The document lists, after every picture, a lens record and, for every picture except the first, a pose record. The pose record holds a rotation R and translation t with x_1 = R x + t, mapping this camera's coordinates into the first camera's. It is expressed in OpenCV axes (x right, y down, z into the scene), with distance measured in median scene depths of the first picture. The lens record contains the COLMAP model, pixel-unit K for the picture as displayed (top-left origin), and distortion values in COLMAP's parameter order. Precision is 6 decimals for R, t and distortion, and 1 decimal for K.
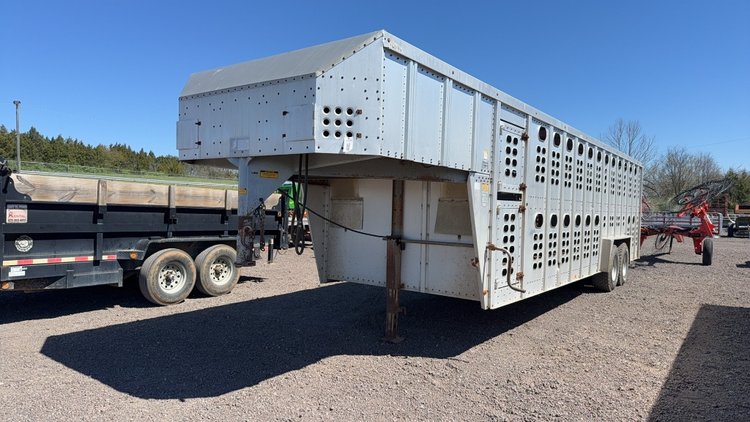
lens RADIAL K [[510.8, 0, 368.3], [0, 510.8, 212.5], [0, 0, 1]] dist [0.084665, -0.082400]
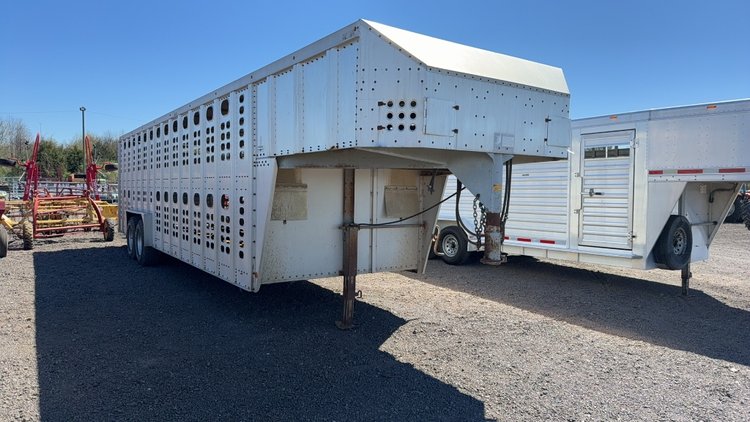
lens RADIAL K [[510.8, 0, 368.3], [0, 510.8, 212.5], [0, 0, 1]] dist [0.084665, -0.082400]
pose [[0.305459, -0.063987, 0.950053, -0.932799], [0.002002, 0.997781, 0.066558, -0.044289], [-0.952203, -0.018429, 0.304909, 0.686878]]
